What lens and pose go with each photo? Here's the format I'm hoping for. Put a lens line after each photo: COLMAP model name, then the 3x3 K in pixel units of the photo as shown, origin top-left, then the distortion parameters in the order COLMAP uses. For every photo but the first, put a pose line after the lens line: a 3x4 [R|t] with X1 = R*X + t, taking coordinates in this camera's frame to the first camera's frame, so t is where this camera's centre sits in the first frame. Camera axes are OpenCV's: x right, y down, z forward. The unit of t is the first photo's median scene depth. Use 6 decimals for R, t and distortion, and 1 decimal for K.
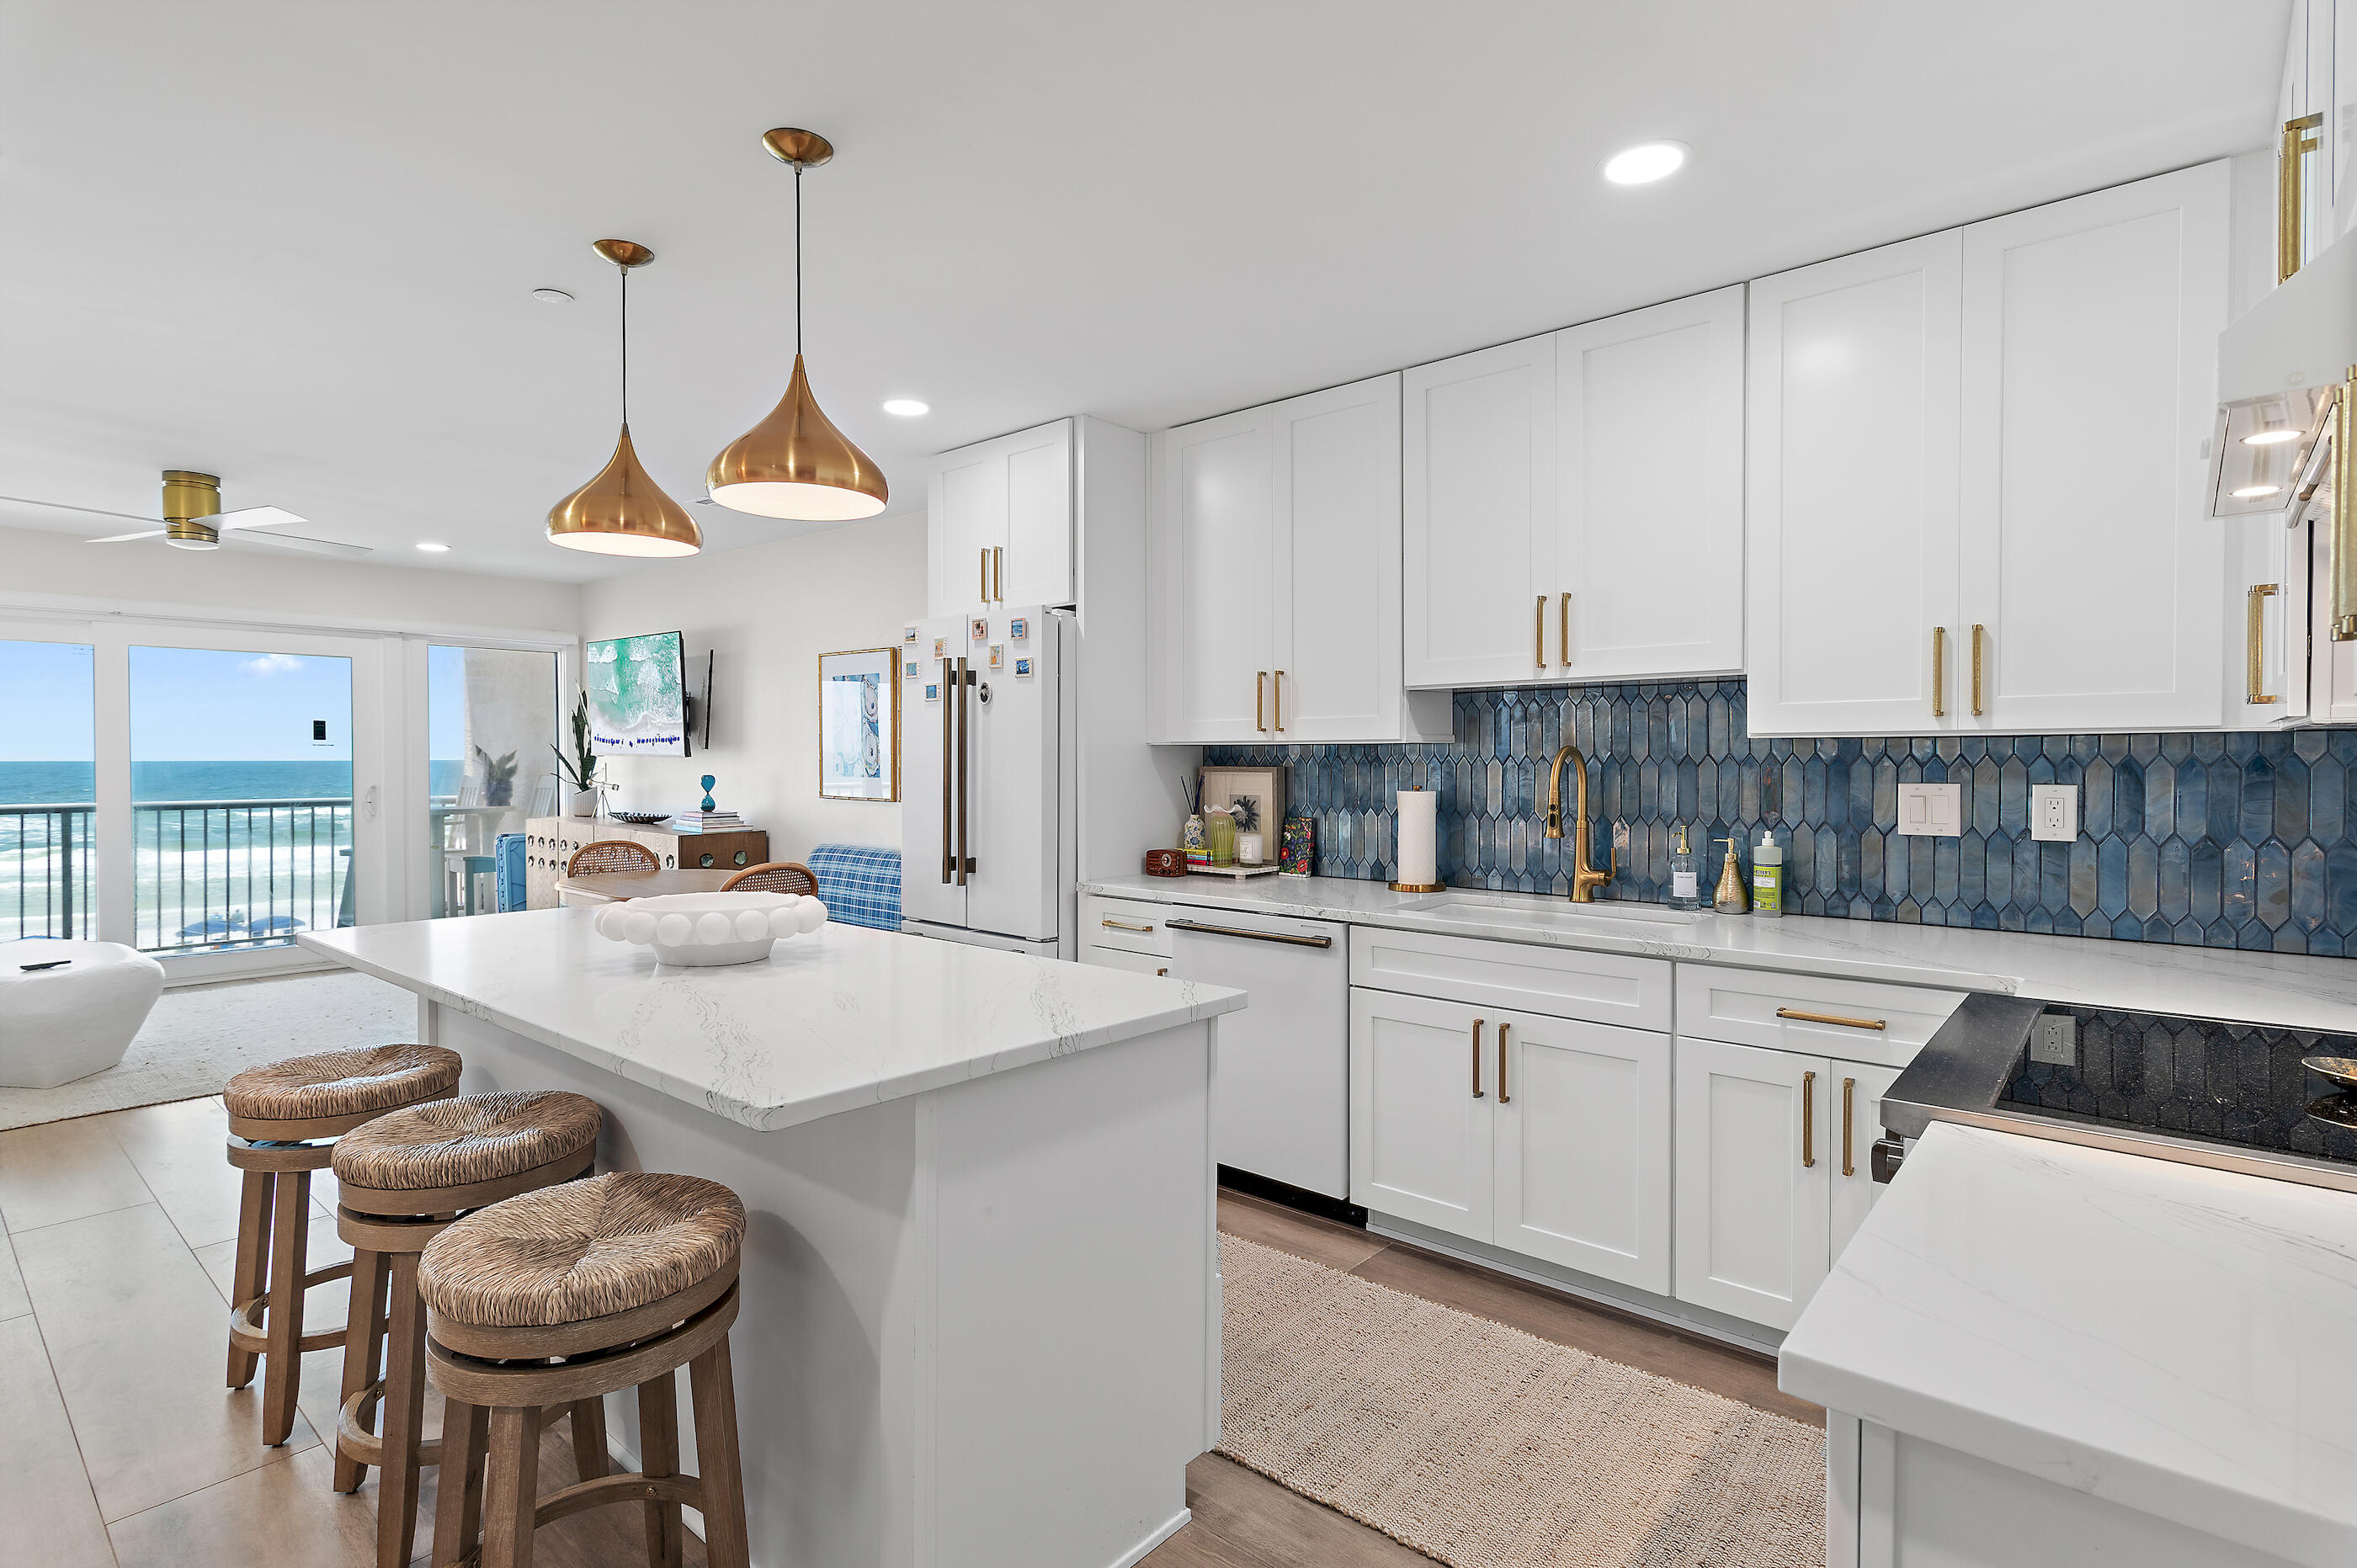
lens RADIAL K [[1147.4, 0, 1181.8], [0, 1147.4, 778.6], [0, 0, 1]] dist [-0.000657, 0.000934]
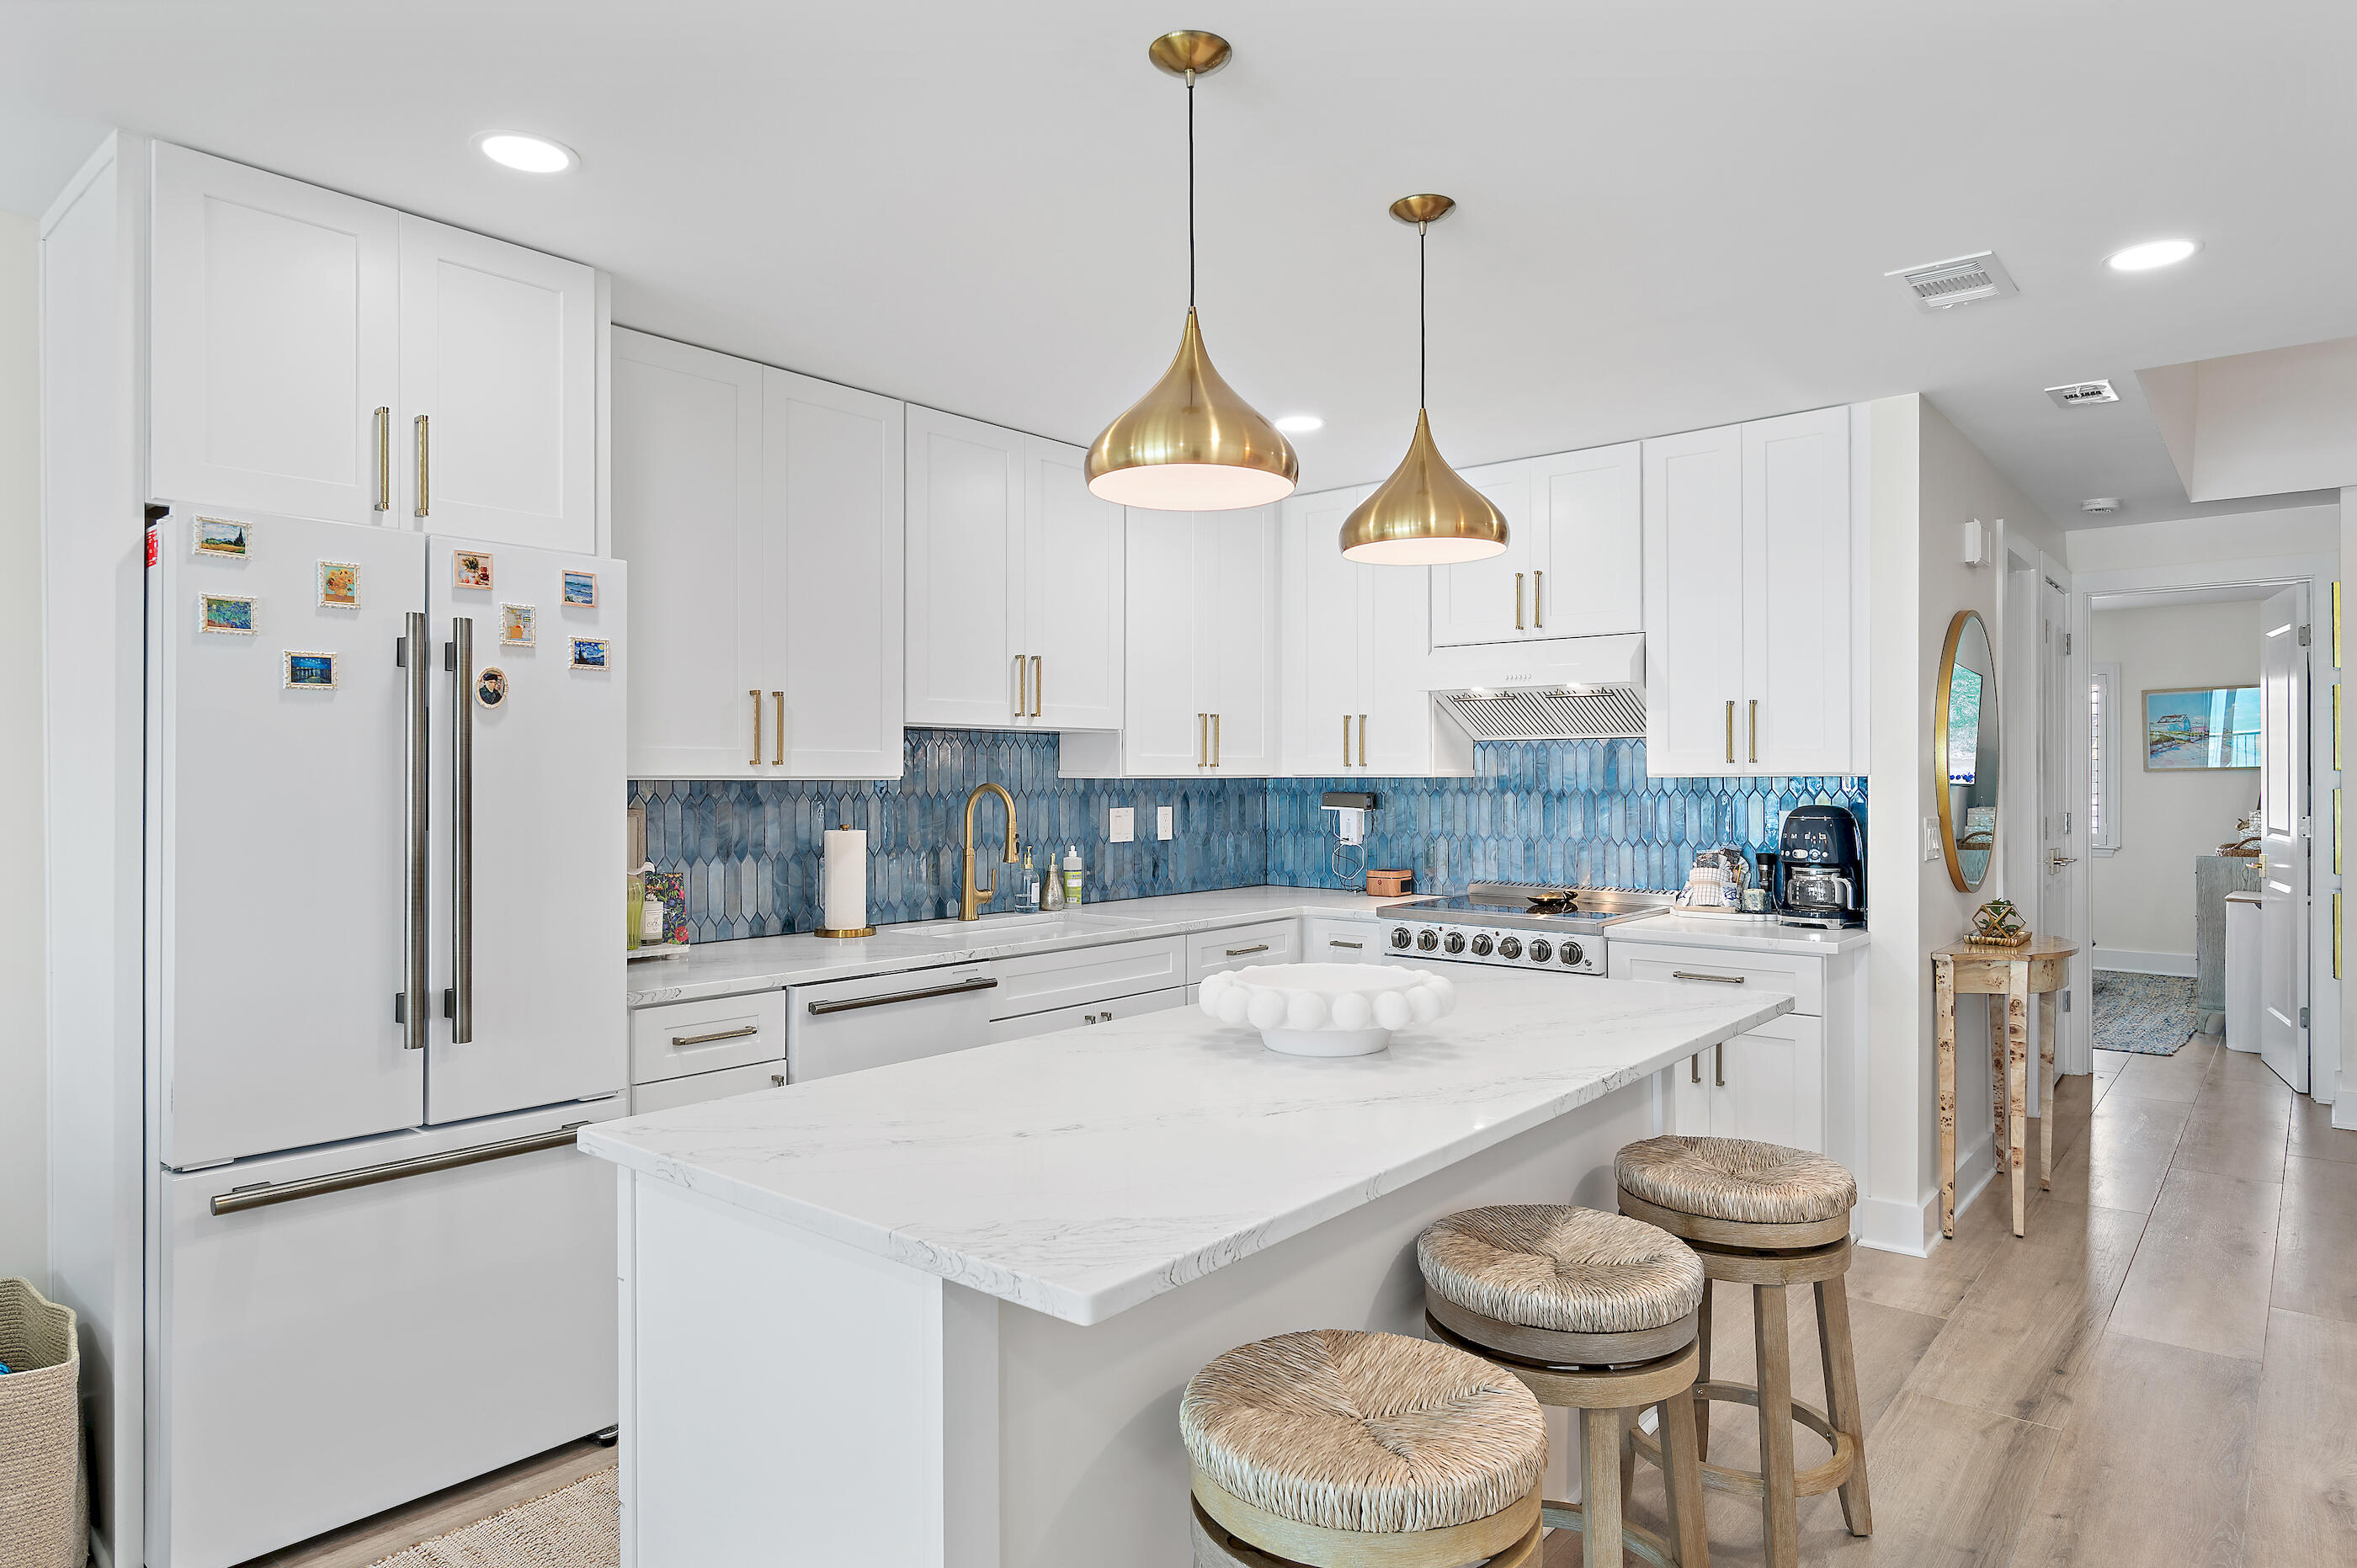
lens RADIAL K [[1363.8, 0, 1197.7], [0, 1363.8, 778.6], [0, 0, 1]] dist [0.000695, 0.000743]
pose [[-0.014851, 0.001151, 0.999889, -0.834486], [0.021272, 0.999773, -0.000835, -0.021943], [-0.999663, 0.021258, -0.014872, 0.659248]]
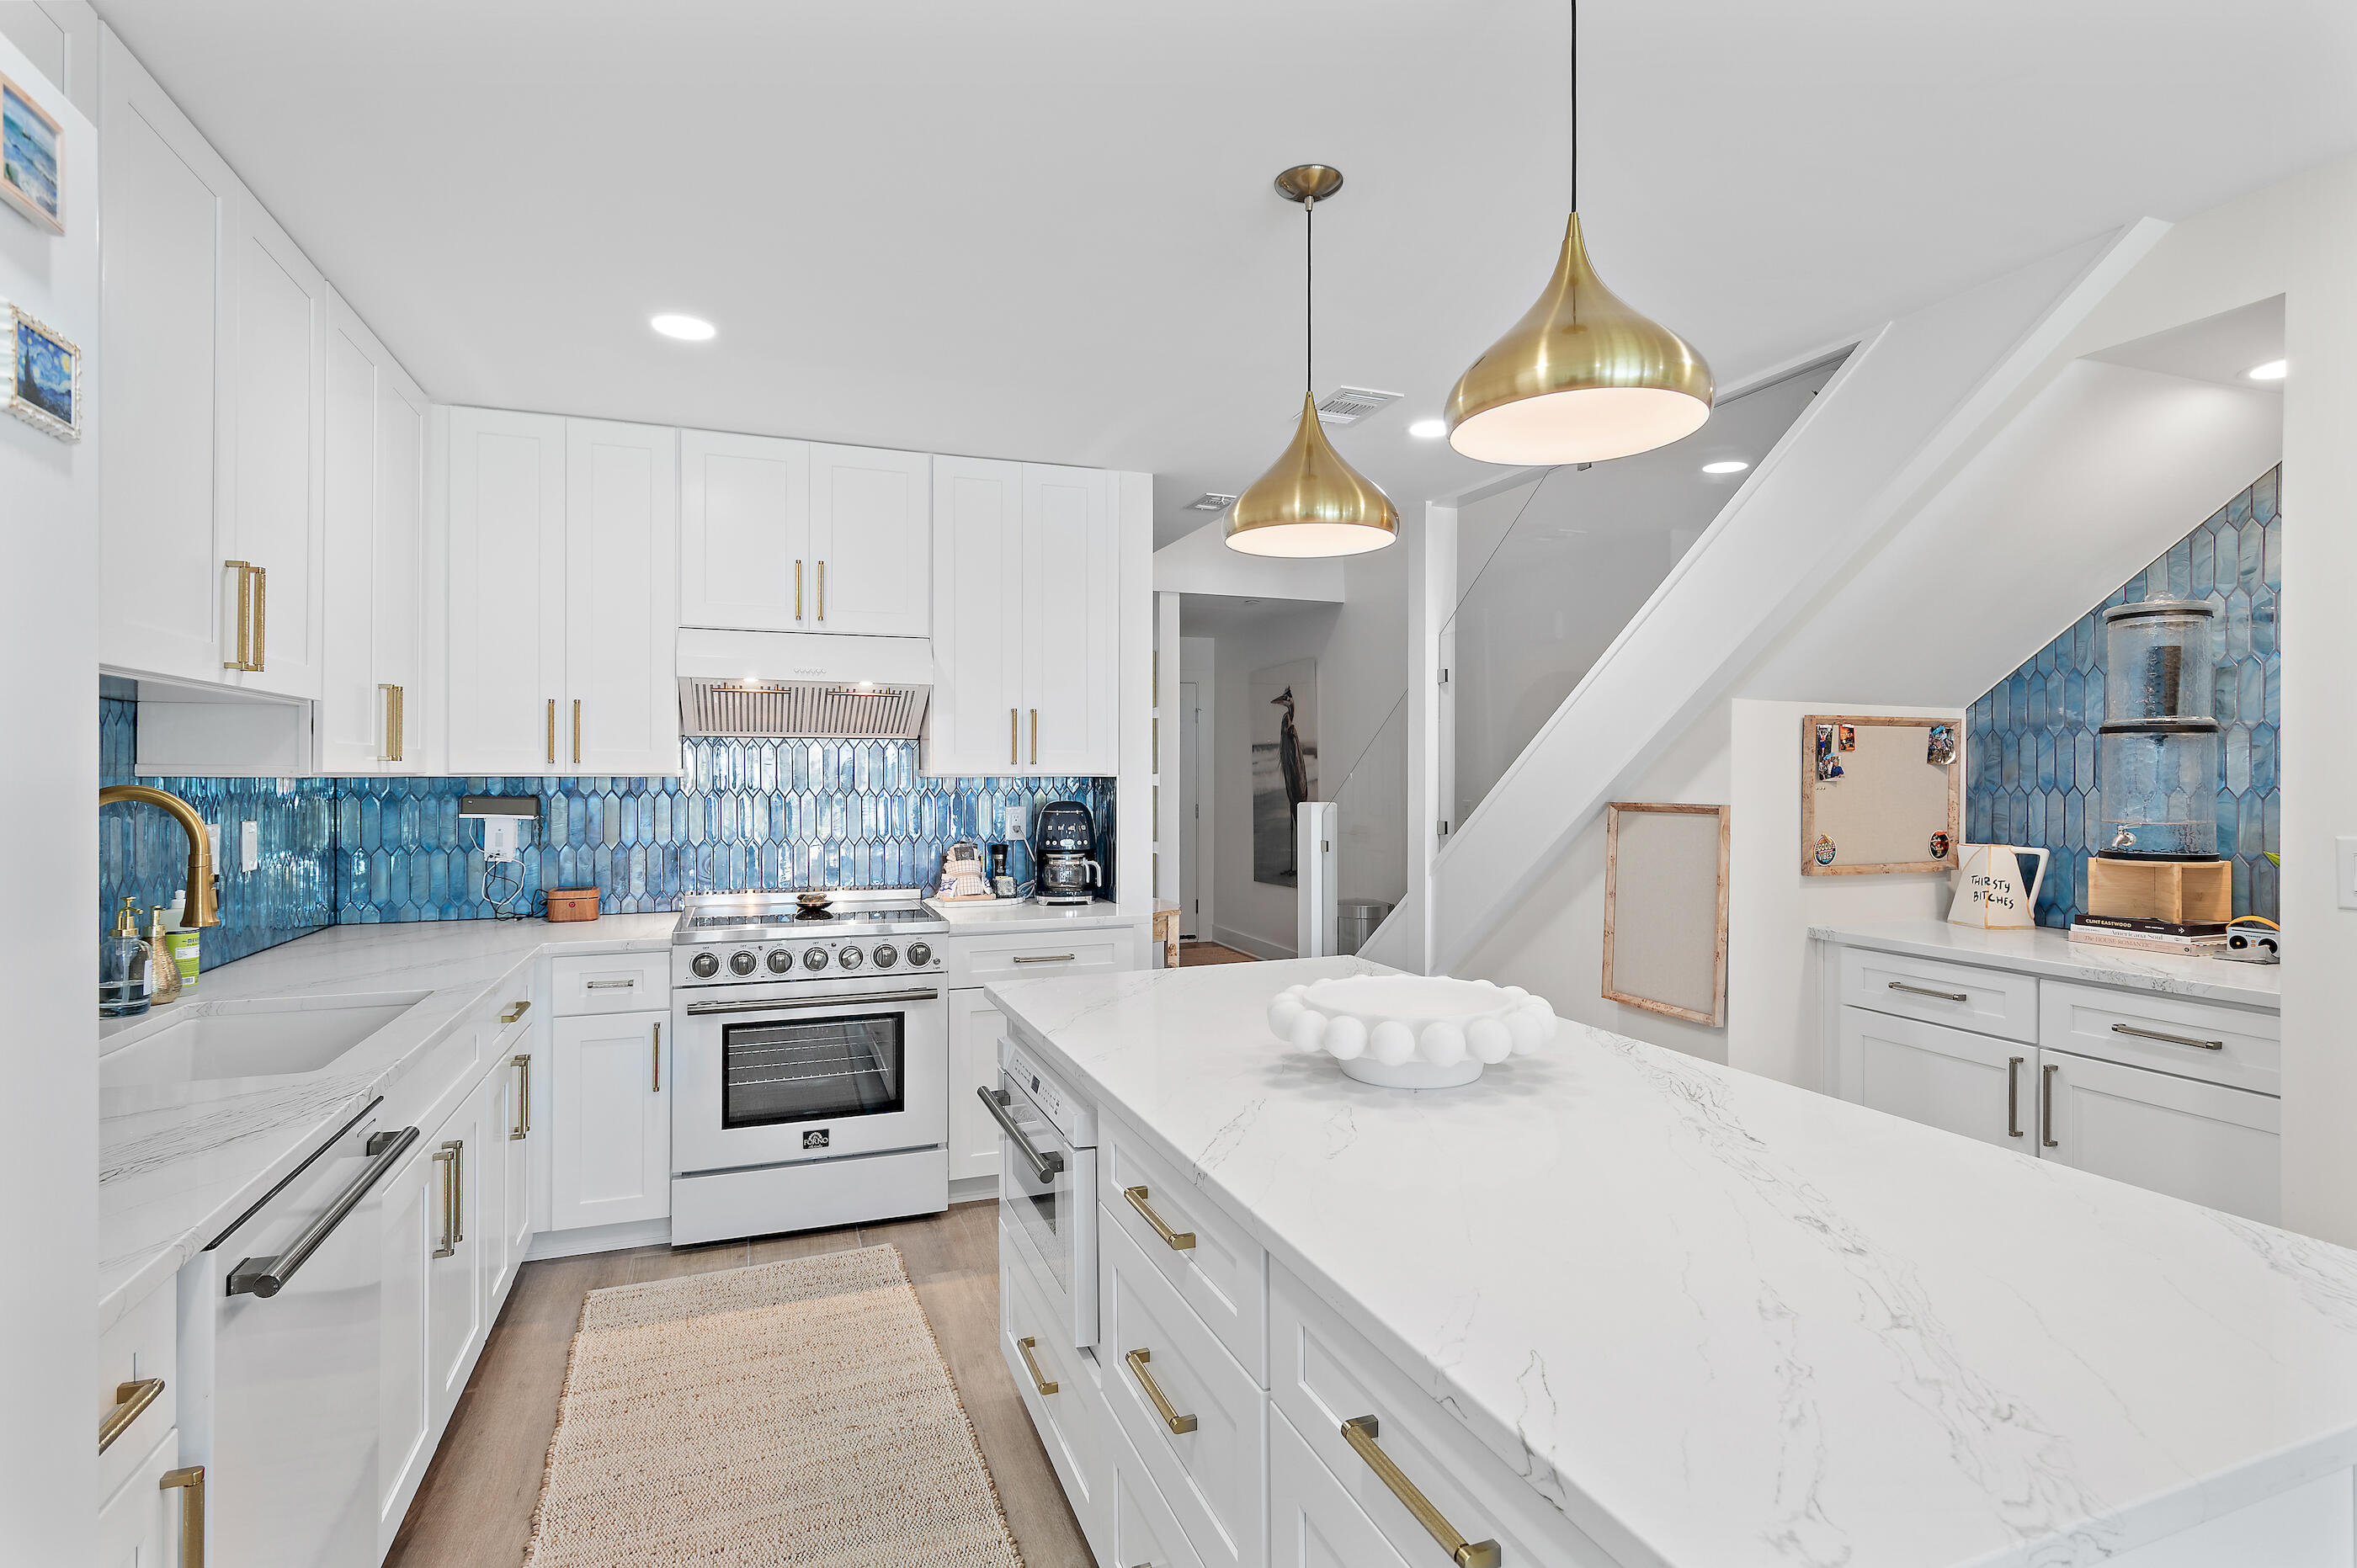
lens RADIAL K [[1147.4, 0, 1181.8], [0, 1147.4, 778.6], [0, 0, 1]] dist [-0.000657, 0.000934]
pose [[-0.880961, 0.000483, 0.473189, -0.372950], [0.010202, 0.999786, 0.017974, -0.030338], [-0.473079, 0.020662, -0.880778, 1.039079]]
